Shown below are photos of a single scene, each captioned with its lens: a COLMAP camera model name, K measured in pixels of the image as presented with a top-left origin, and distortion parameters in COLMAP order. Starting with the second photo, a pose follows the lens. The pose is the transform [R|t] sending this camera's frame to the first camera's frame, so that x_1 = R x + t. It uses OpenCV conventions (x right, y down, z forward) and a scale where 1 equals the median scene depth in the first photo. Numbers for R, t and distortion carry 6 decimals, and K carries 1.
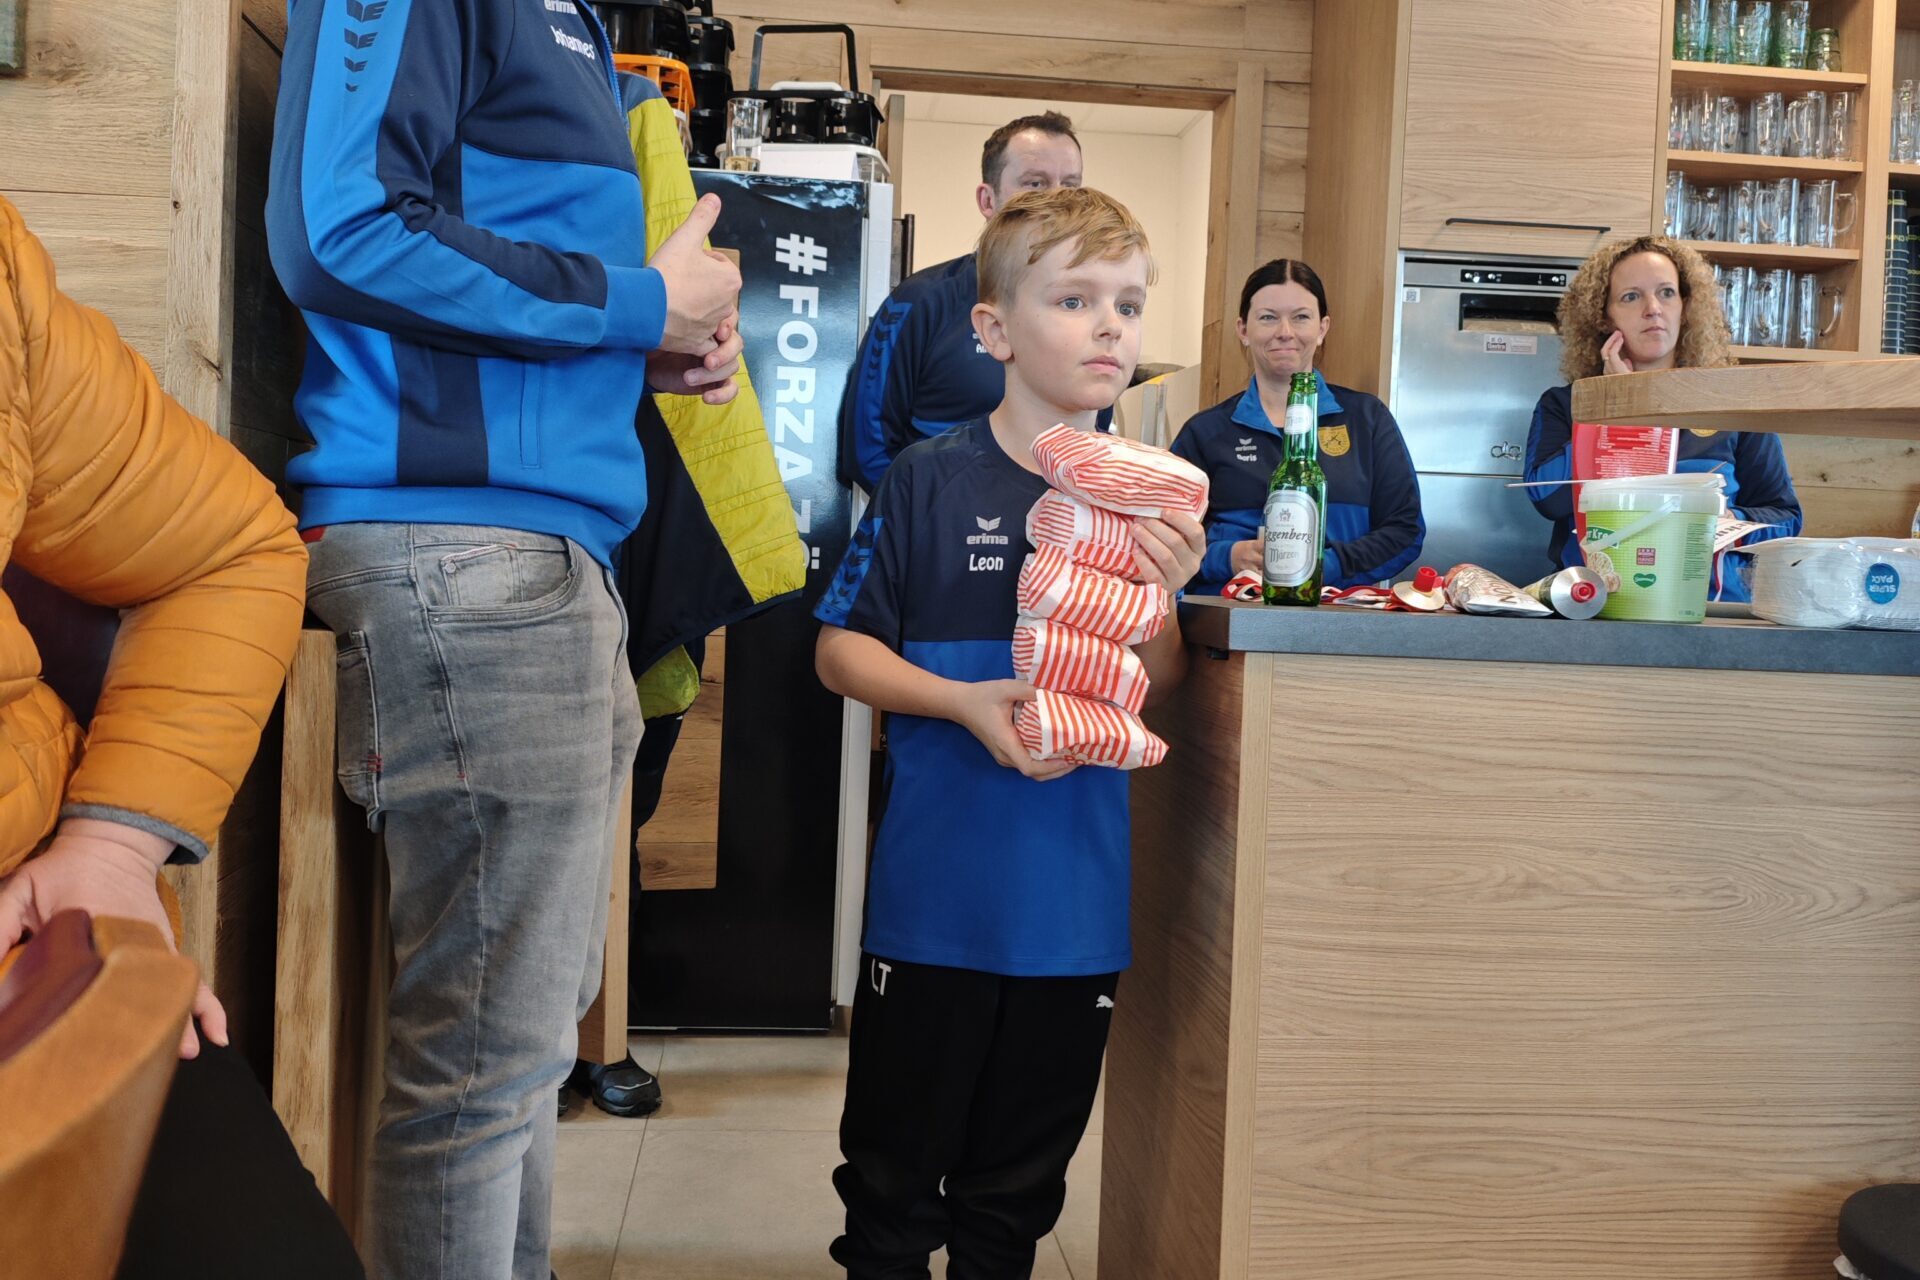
lens RADIAL K [[1759.0, 0, 911.4], [0, 1759.0, 636.4], [0, 0, 1]] dist [0.009779, -0.071132]
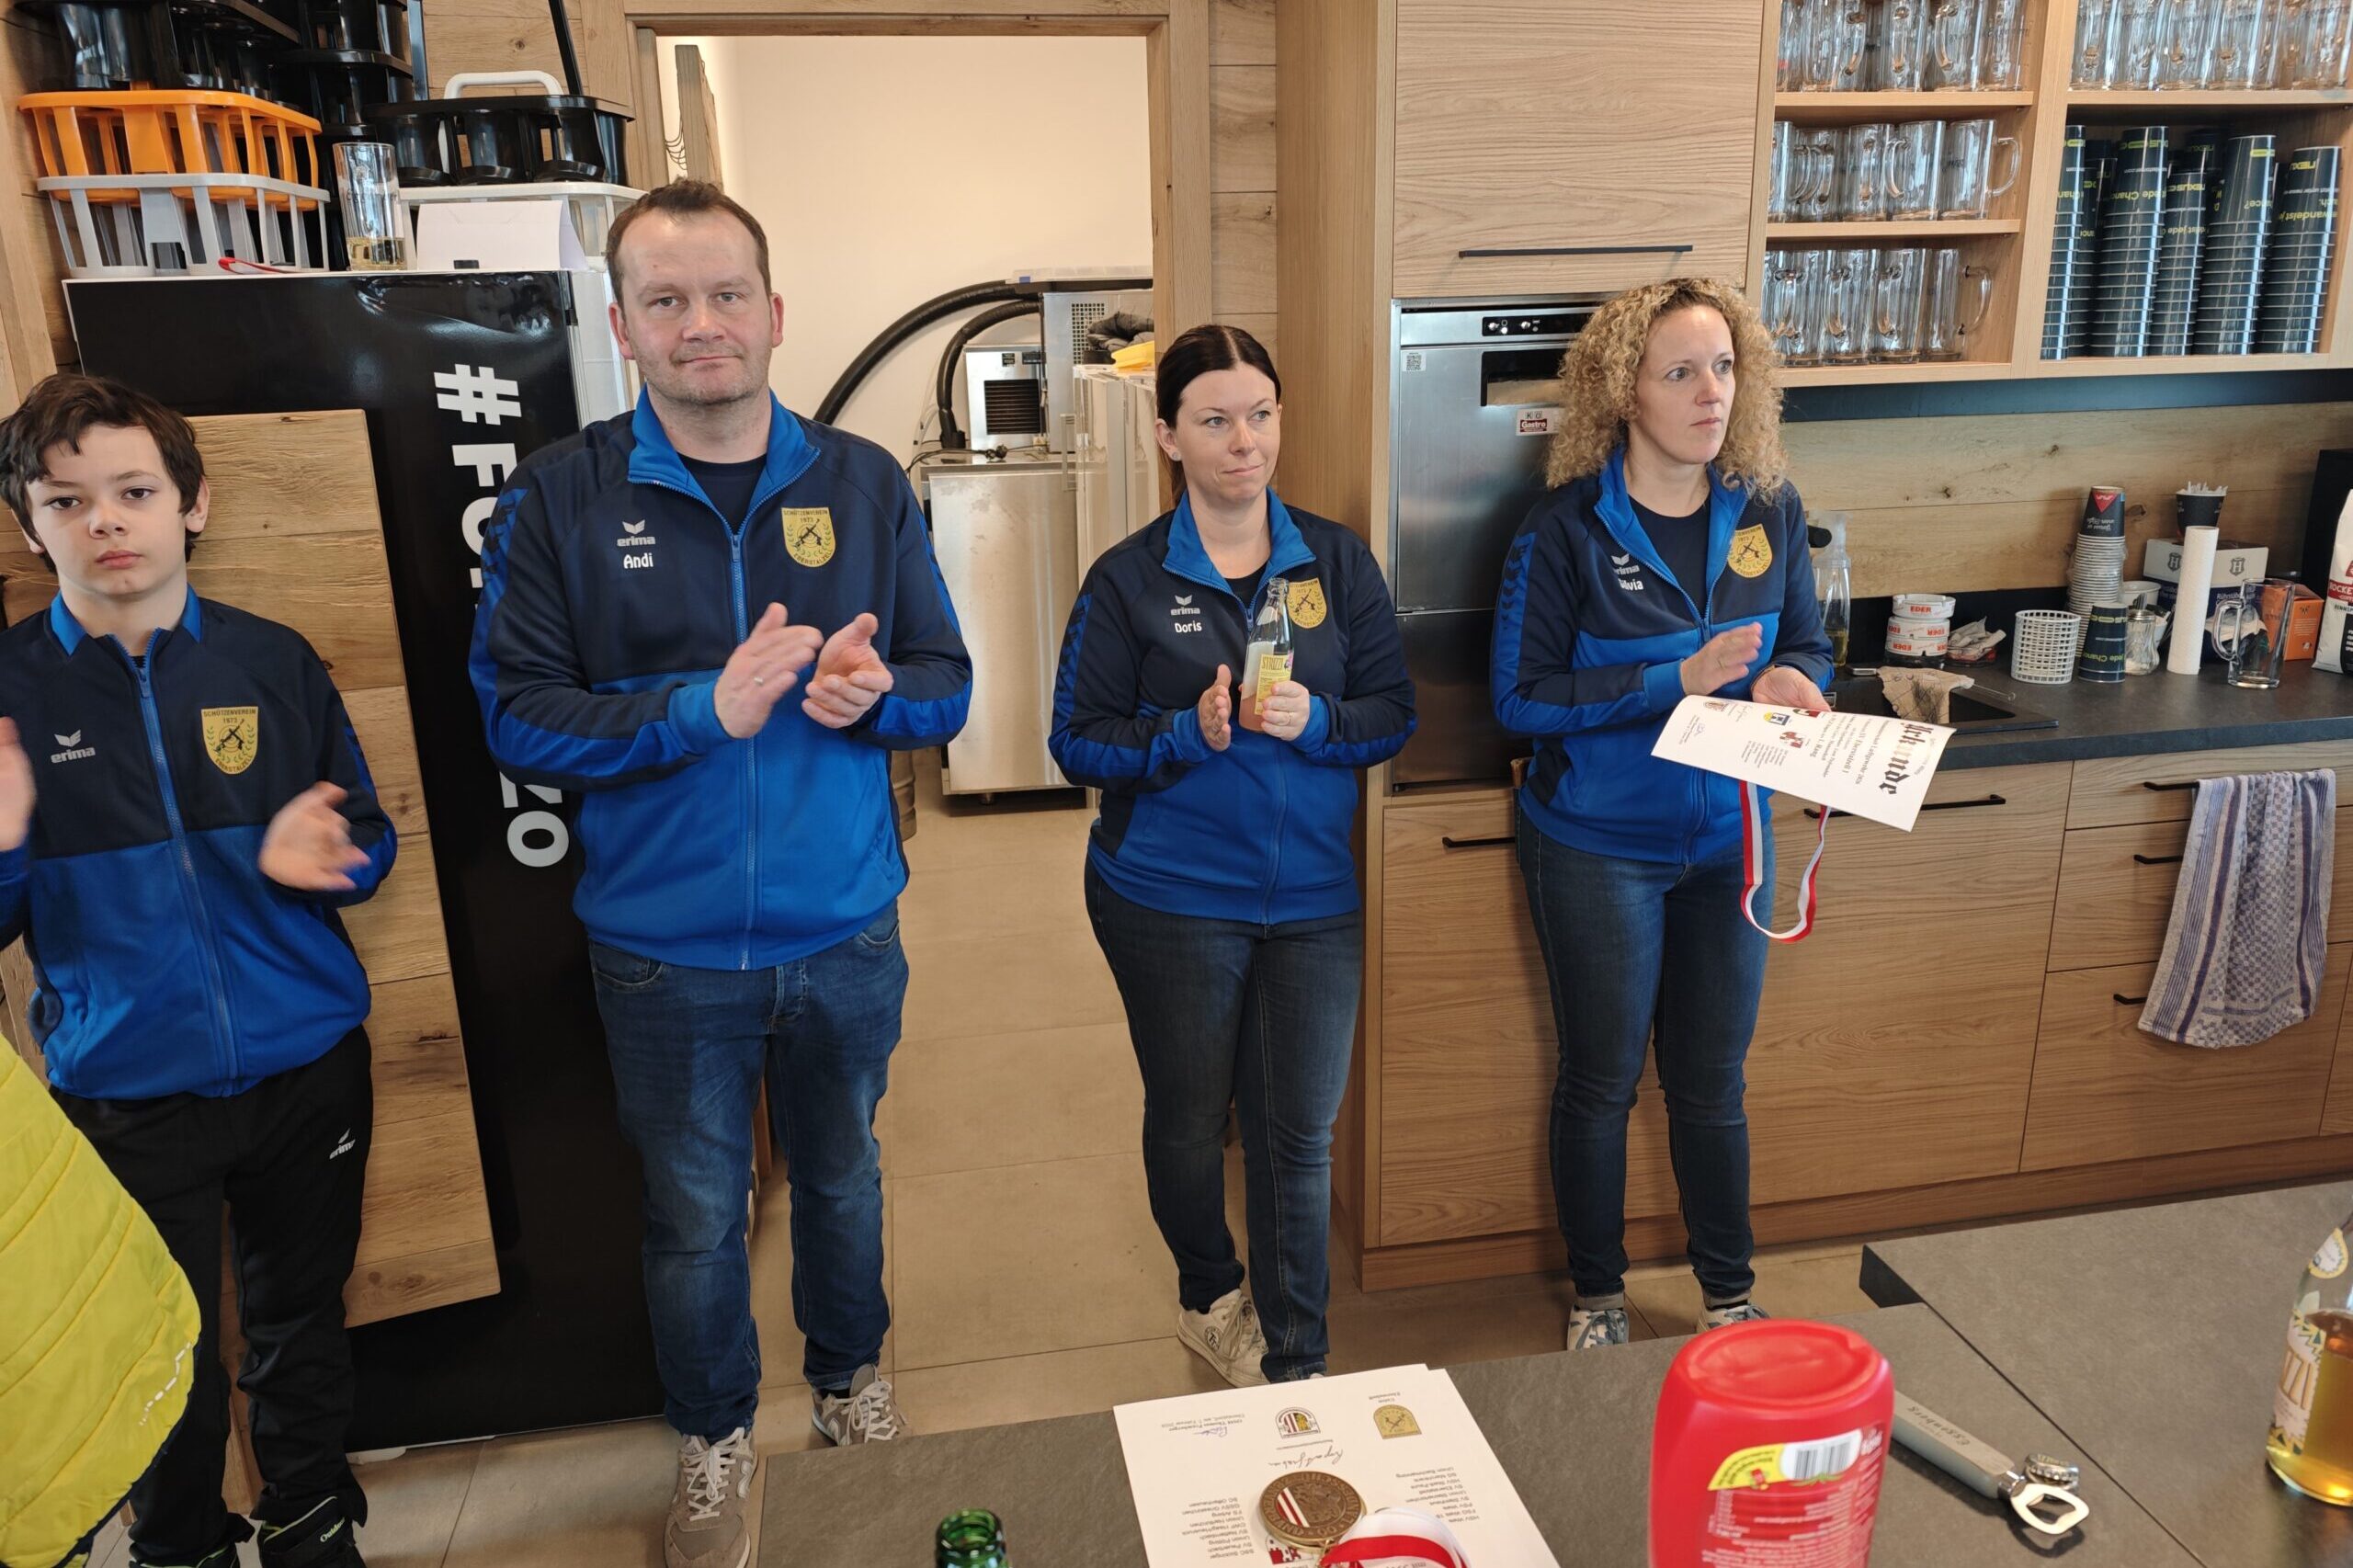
lens RADIAL K [[1615.6, 0, 1178.2], [0, 1615.6, 770.1], [0, 0, 1]] dist [-0.002123, -0.010137]
pose [[0.993375, -0.087253, 0.074787, 0.123759], [0.066920, 0.968267, 0.240791, -0.189327], [-0.093423, -0.234191, 0.967691, 0.335343]]
